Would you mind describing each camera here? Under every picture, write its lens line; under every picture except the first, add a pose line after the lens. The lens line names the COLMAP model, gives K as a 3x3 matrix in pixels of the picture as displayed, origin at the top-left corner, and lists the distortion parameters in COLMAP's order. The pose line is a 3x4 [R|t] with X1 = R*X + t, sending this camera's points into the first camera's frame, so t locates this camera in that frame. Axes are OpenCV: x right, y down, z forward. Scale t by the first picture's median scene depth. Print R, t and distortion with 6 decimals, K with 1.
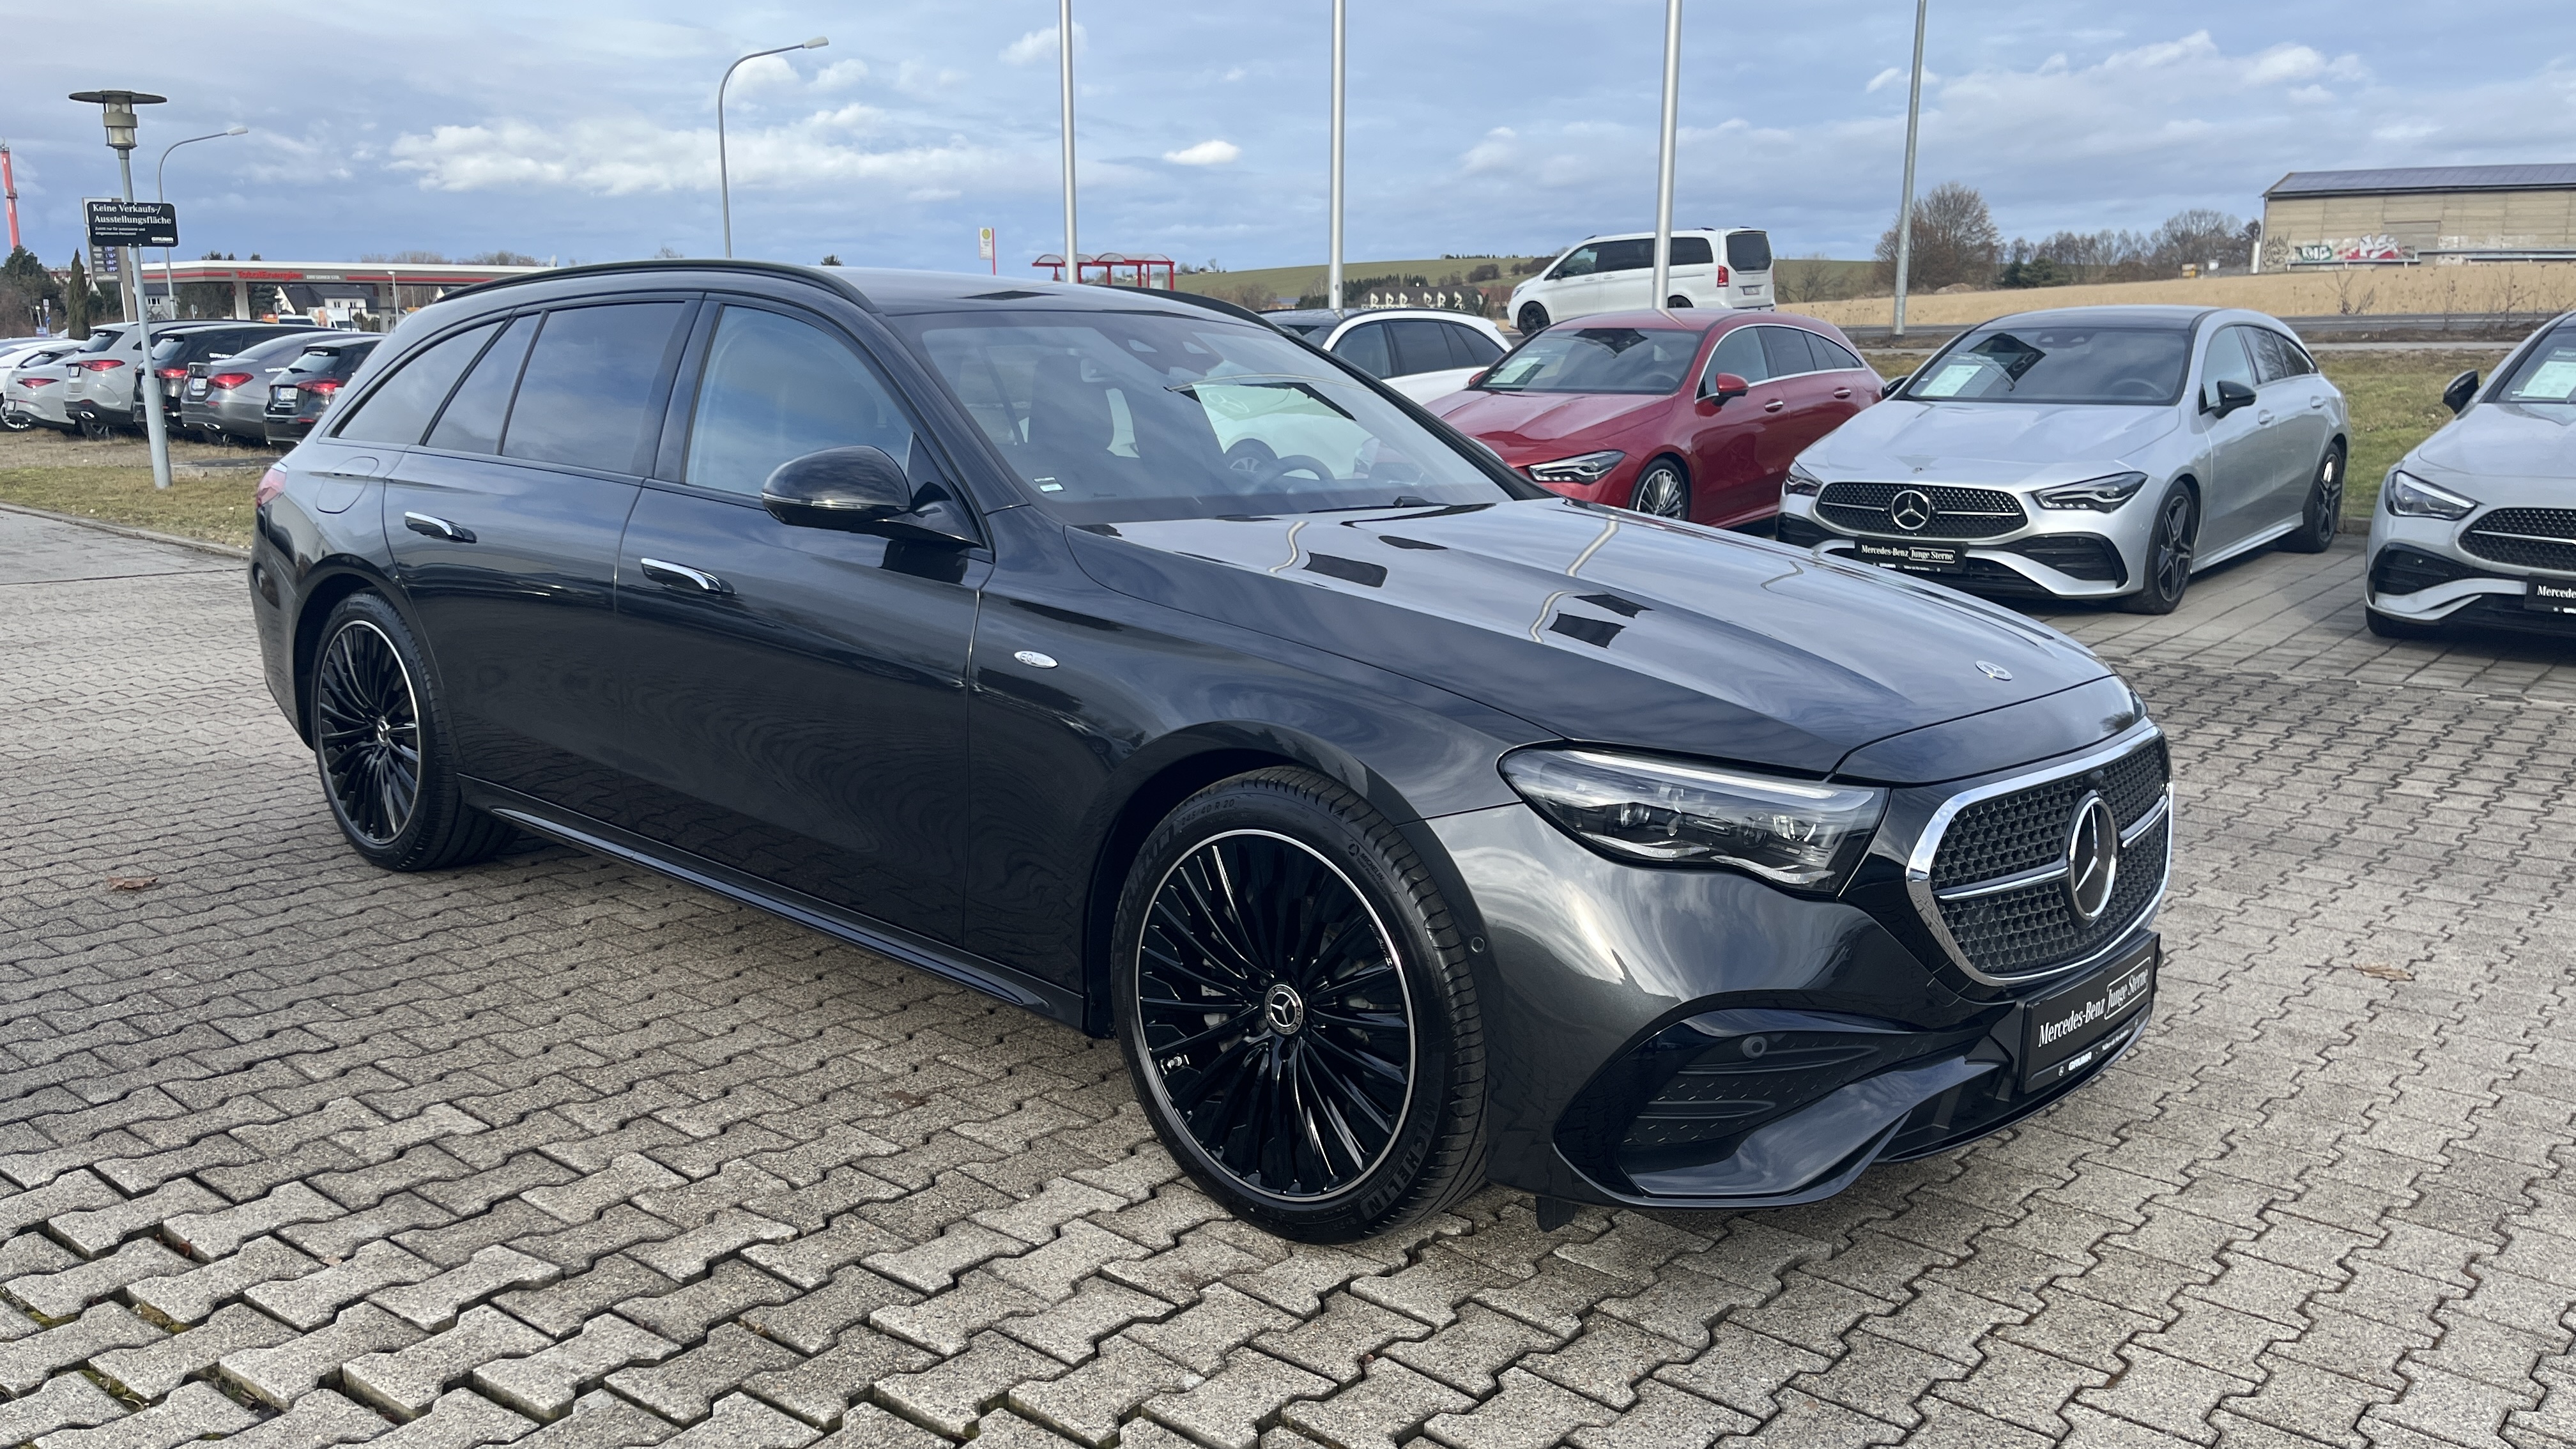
lens RADIAL K [[1905.2, 0, 1293.2], [0, 1905.2, 653.2], [0, 0, 1]] dist [0.050261, -0.067282]
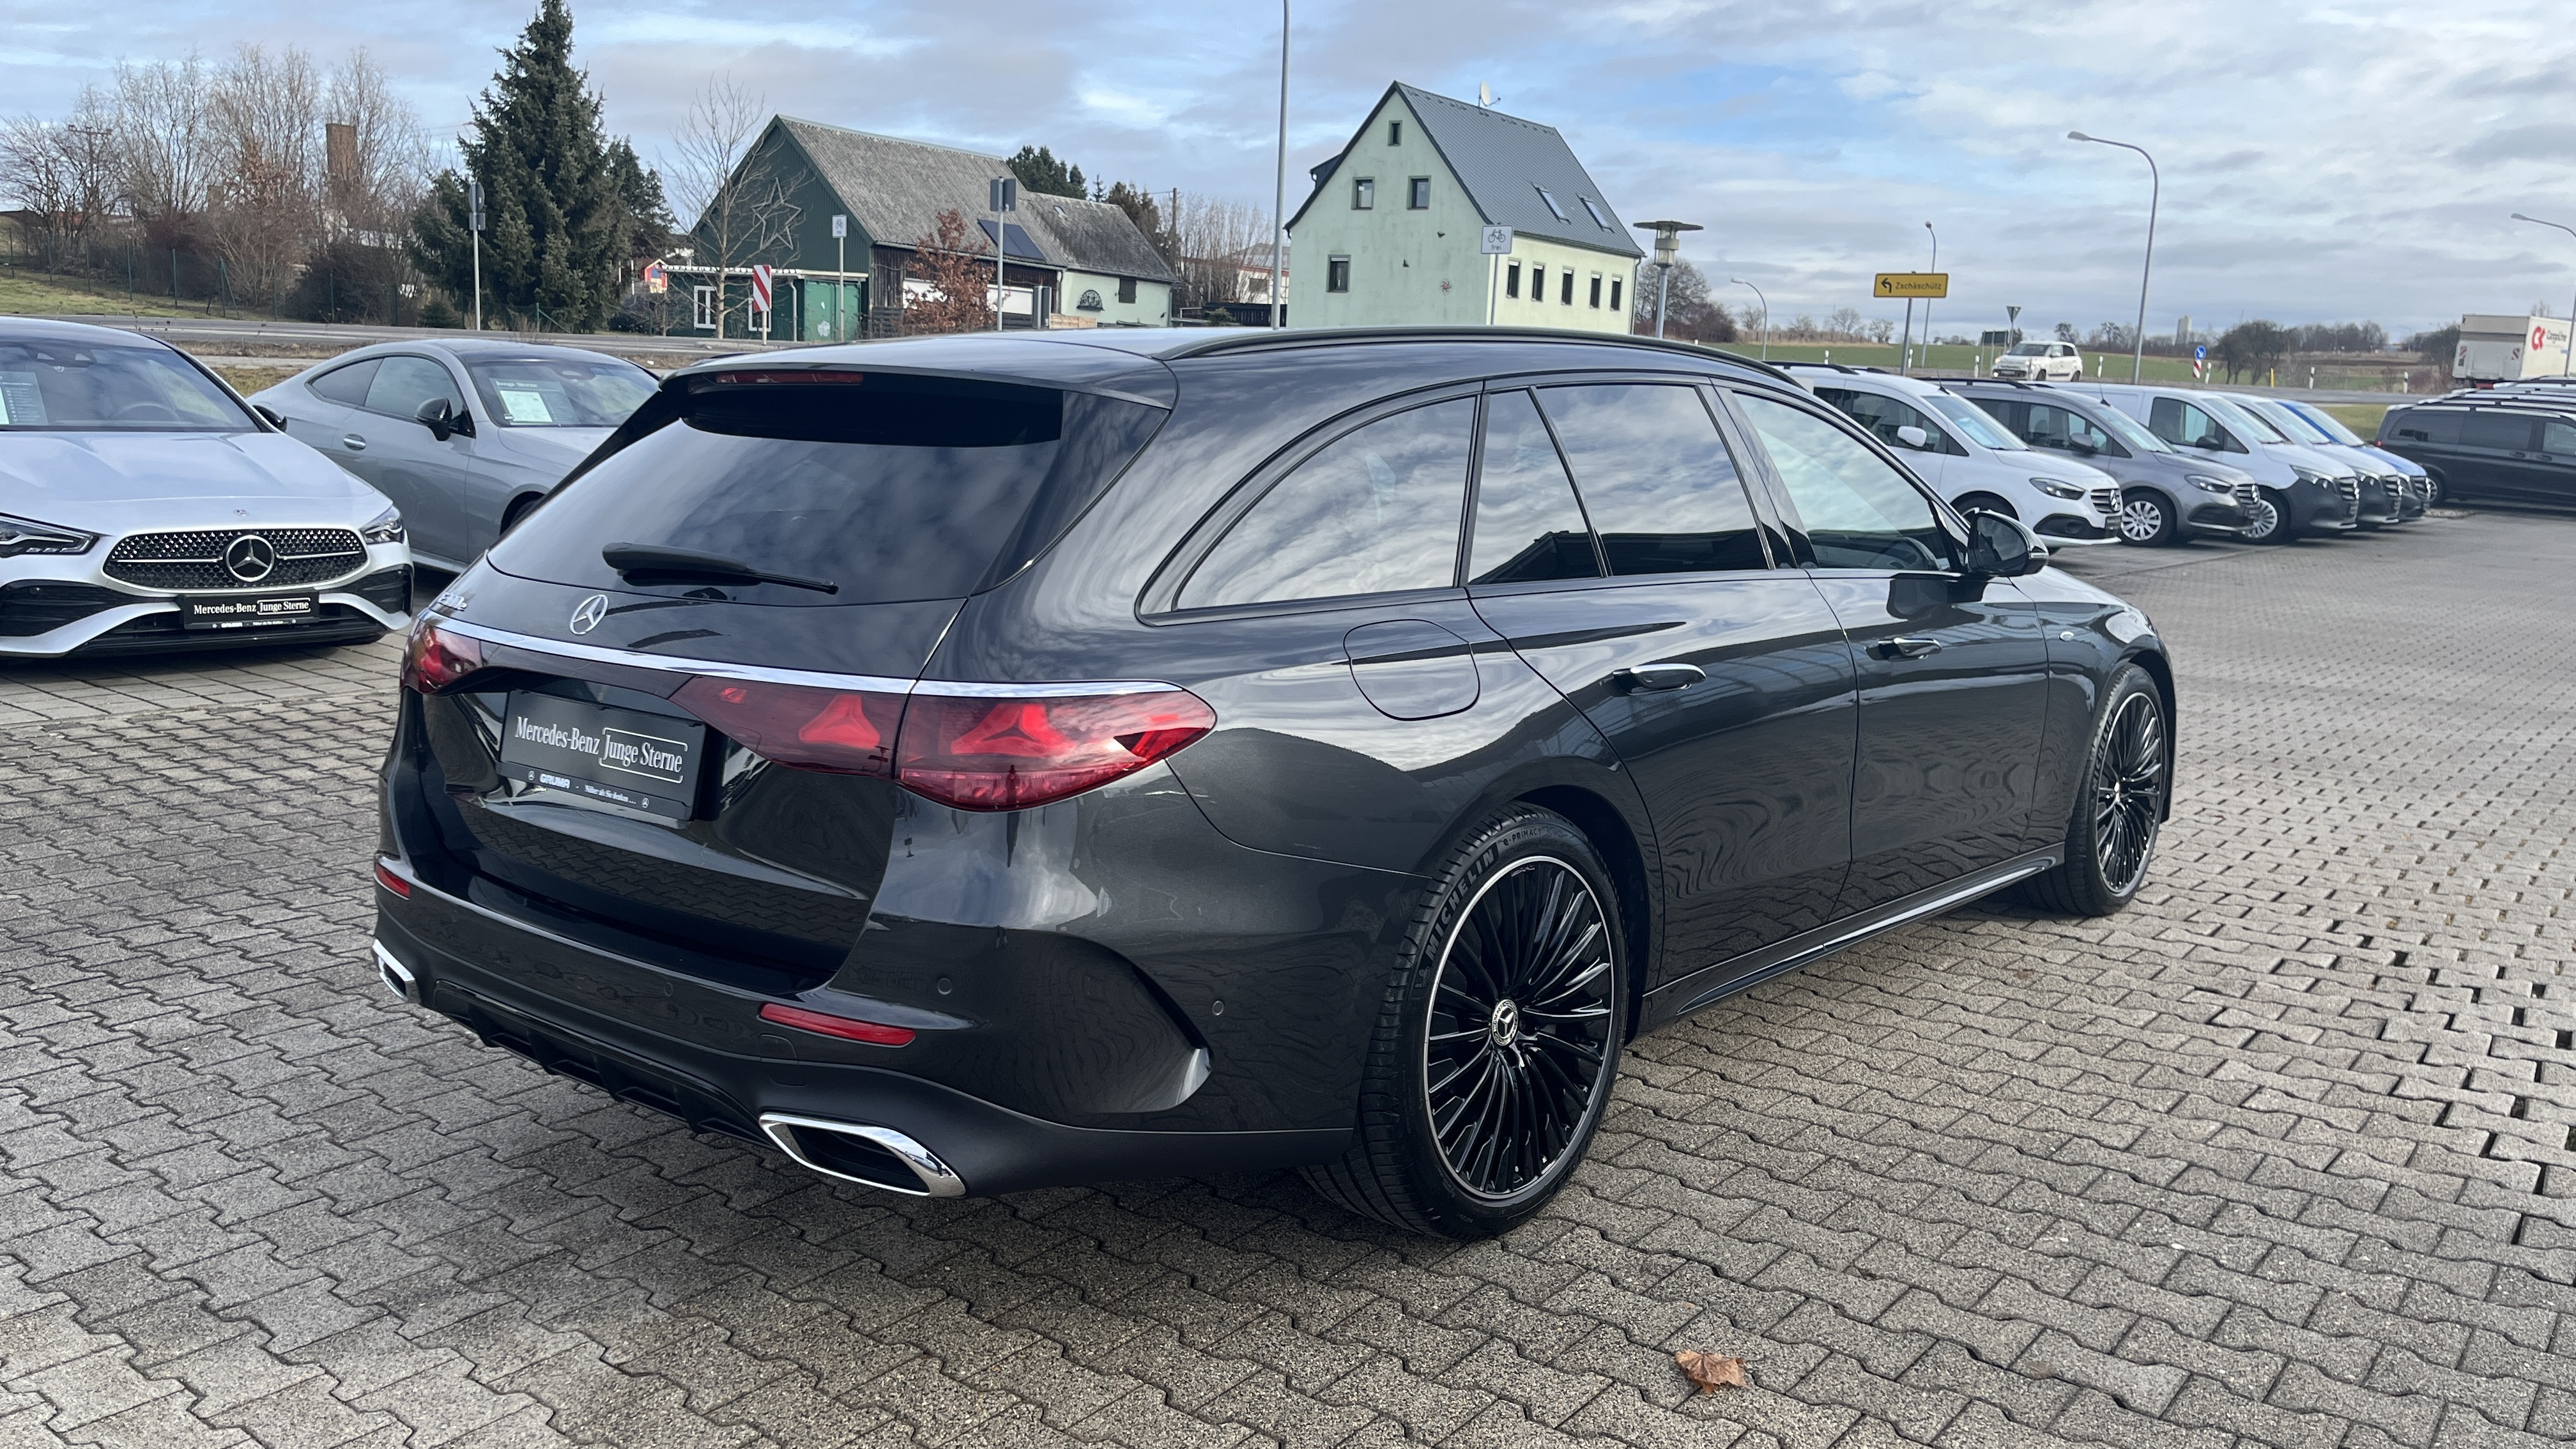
lens RADIAL K [[1960.0, 0, 1288.0], [0, 1960.0, 724.5], [0, 0, 1]] dist [0.063980, -0.048490]
pose [[-0.010572, -0.165102, 0.986220, -1.303249], [0.136727, 0.976773, 0.164986, -0.206592], [-0.990552, 0.136587, 0.012248, 1.235684]]
